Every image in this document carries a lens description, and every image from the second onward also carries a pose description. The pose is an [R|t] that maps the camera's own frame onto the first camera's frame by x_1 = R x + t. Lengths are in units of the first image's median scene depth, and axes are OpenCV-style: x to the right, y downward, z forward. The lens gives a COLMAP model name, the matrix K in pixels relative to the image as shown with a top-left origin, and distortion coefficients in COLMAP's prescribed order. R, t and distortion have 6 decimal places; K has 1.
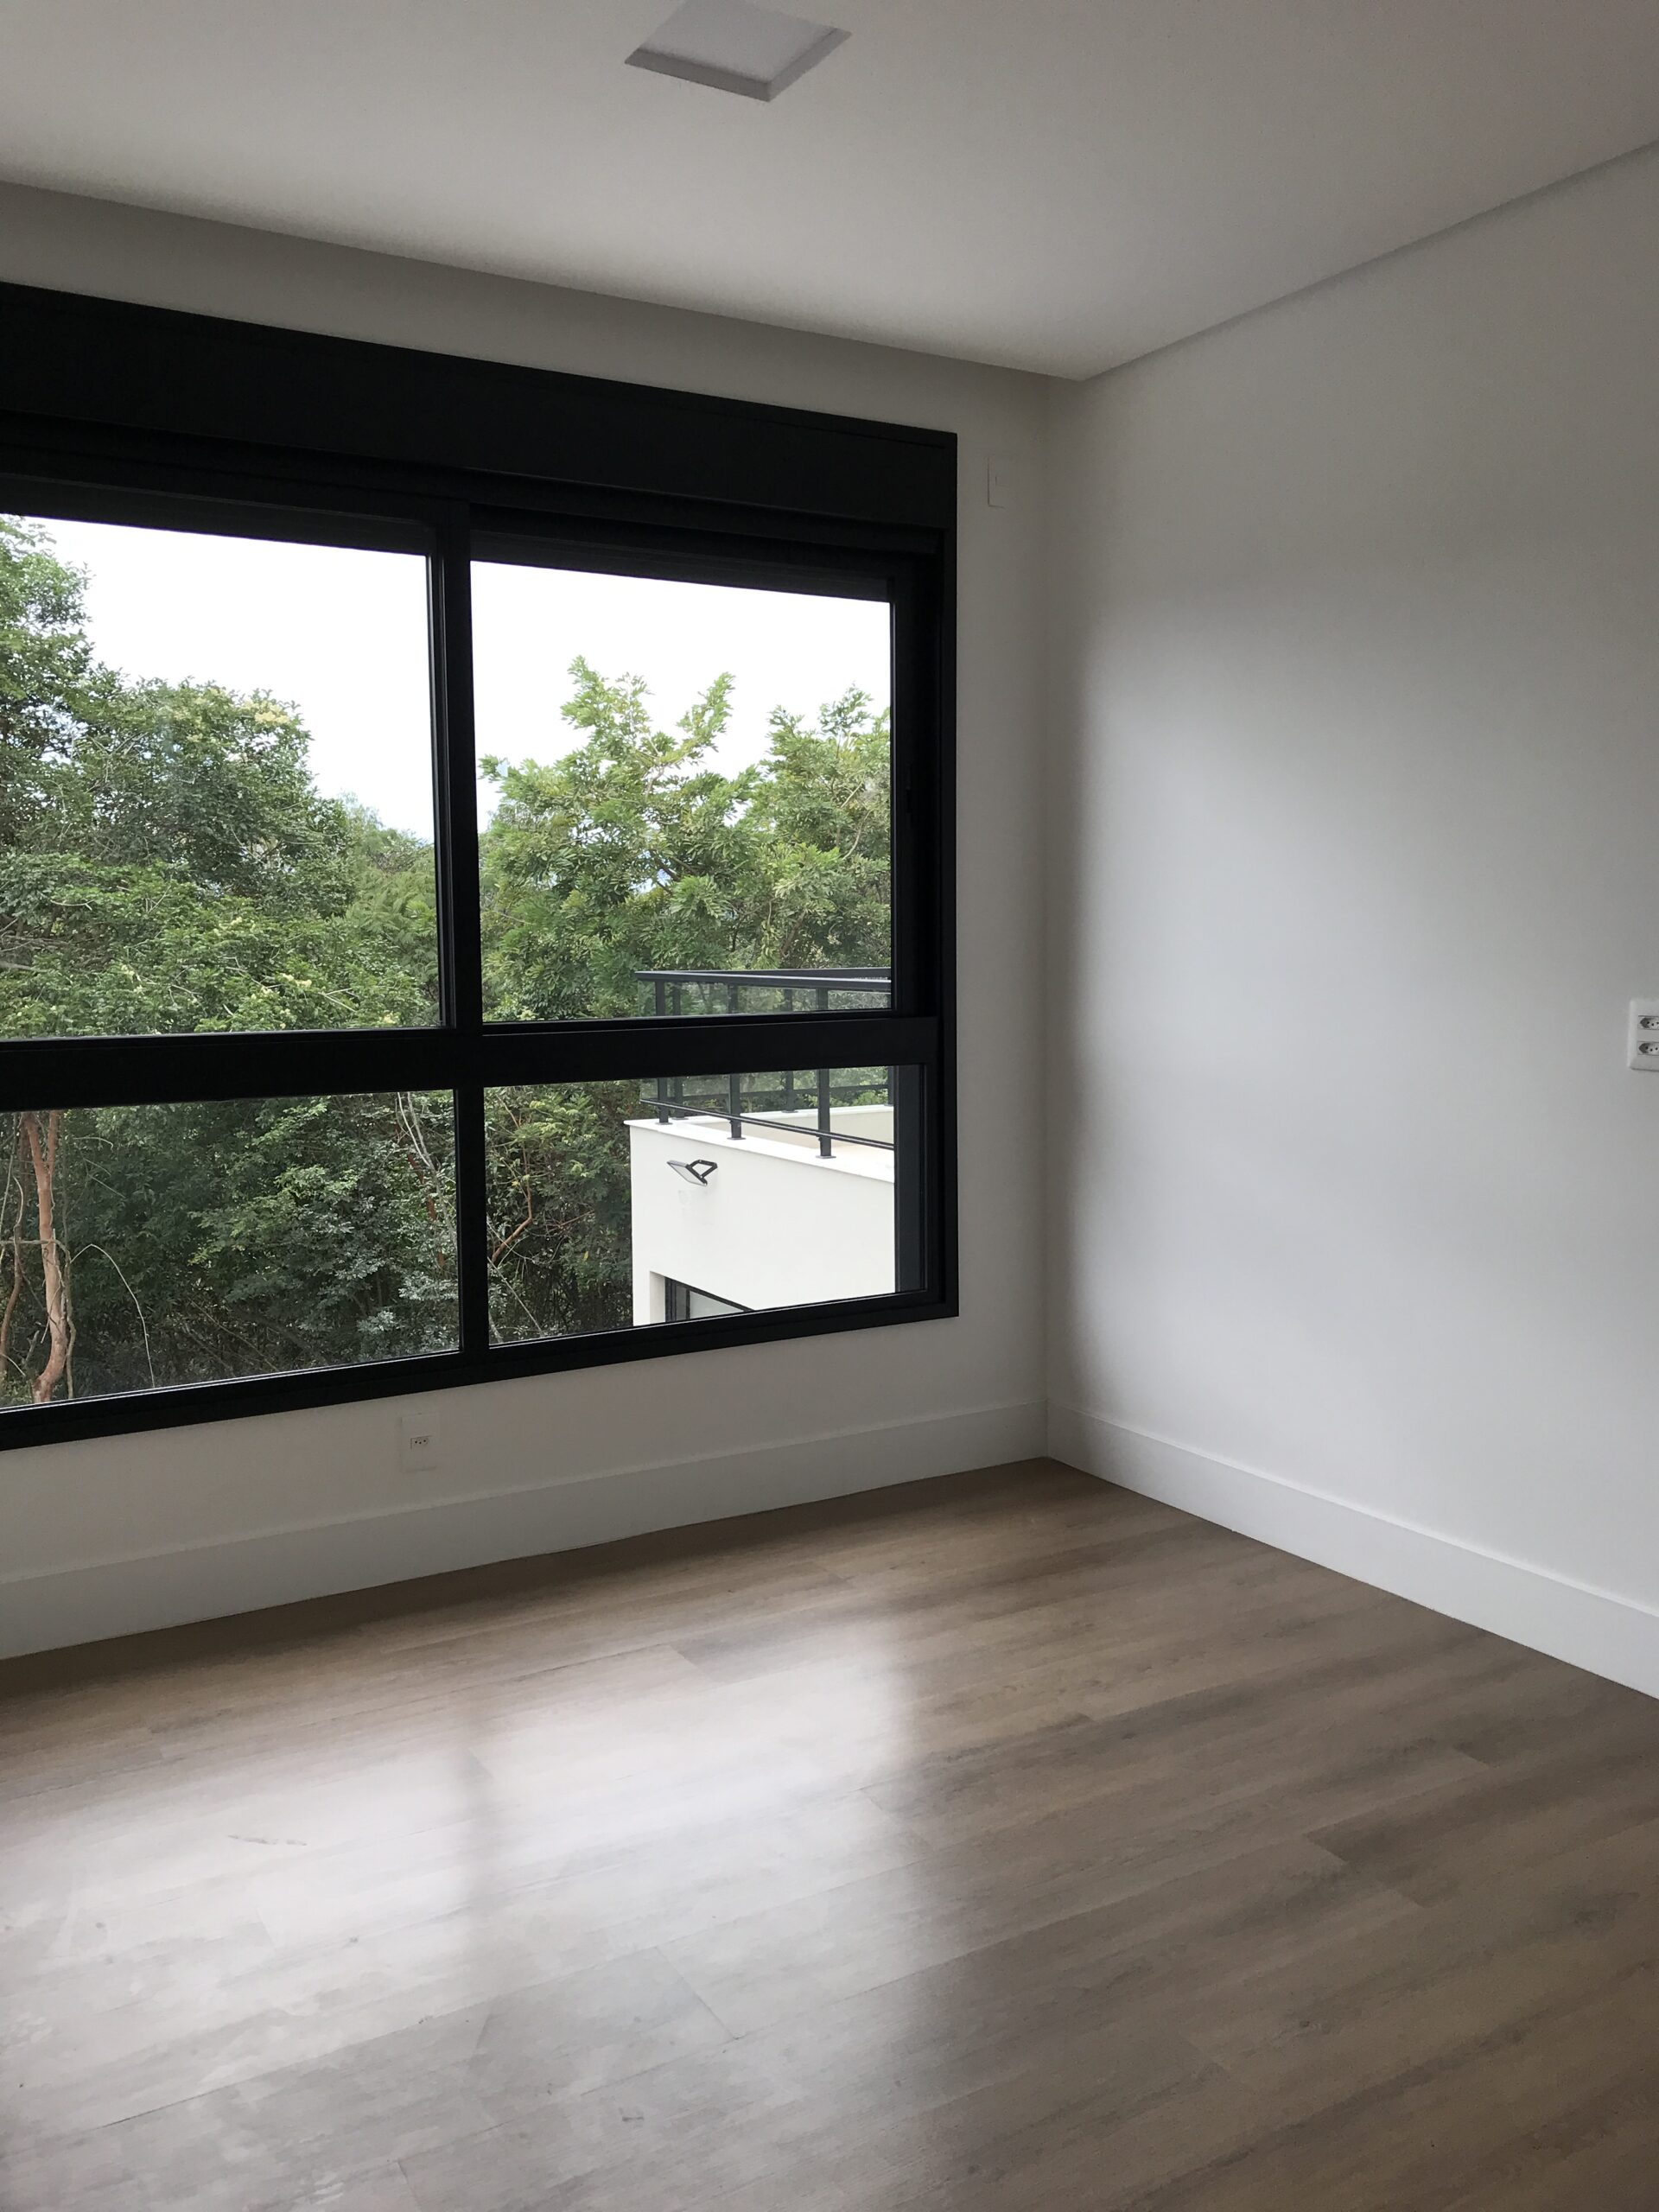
lens RADIAL K [[1819.6, 0, 829.5], [0, 1819.6, 1106.0], [0, 0, 1]] dist [-0.002136, -0.007084]
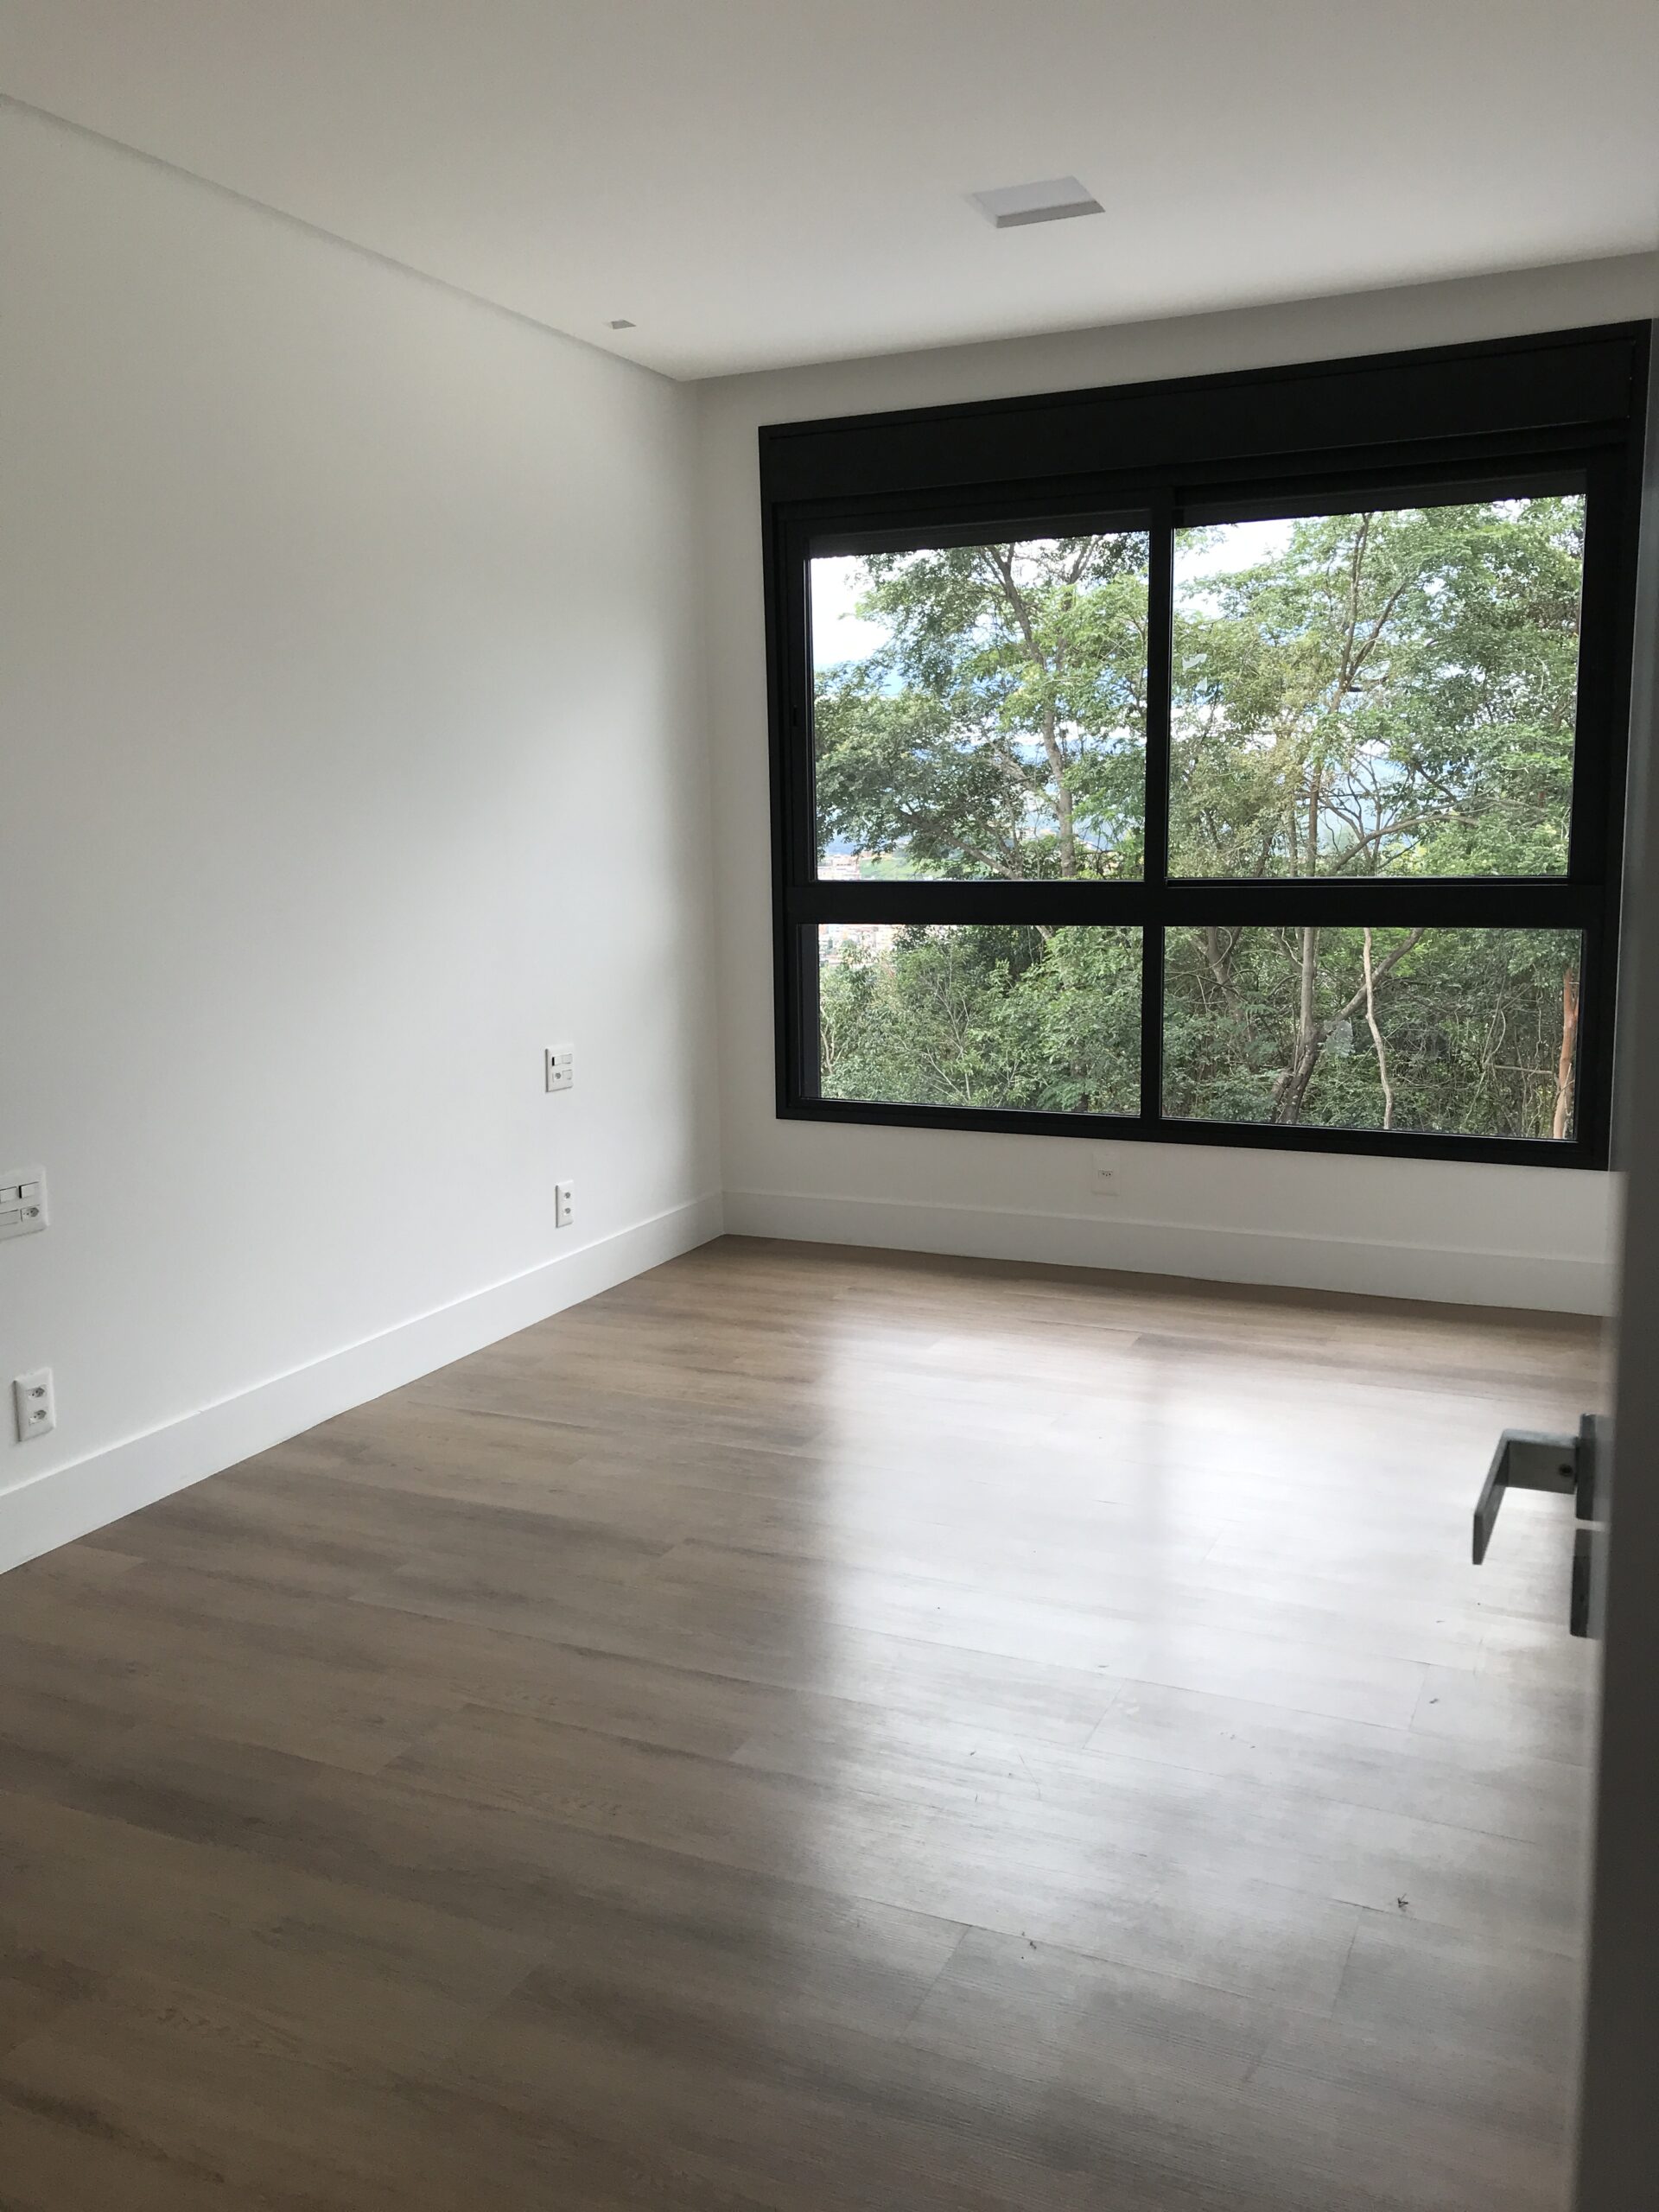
lens RADIAL K [[1819.6, 0, 829.5], [0, 1819.6, 1106.0], [0, 0, 1]] dist [-0.002136, -0.007084]
pose [[0.558089, 0.137612, -0.818290, 0.821208], [-0.070668, 0.990452, 0.118367, -0.019509], [0.826766, -0.008233, 0.562486, 0.028790]]
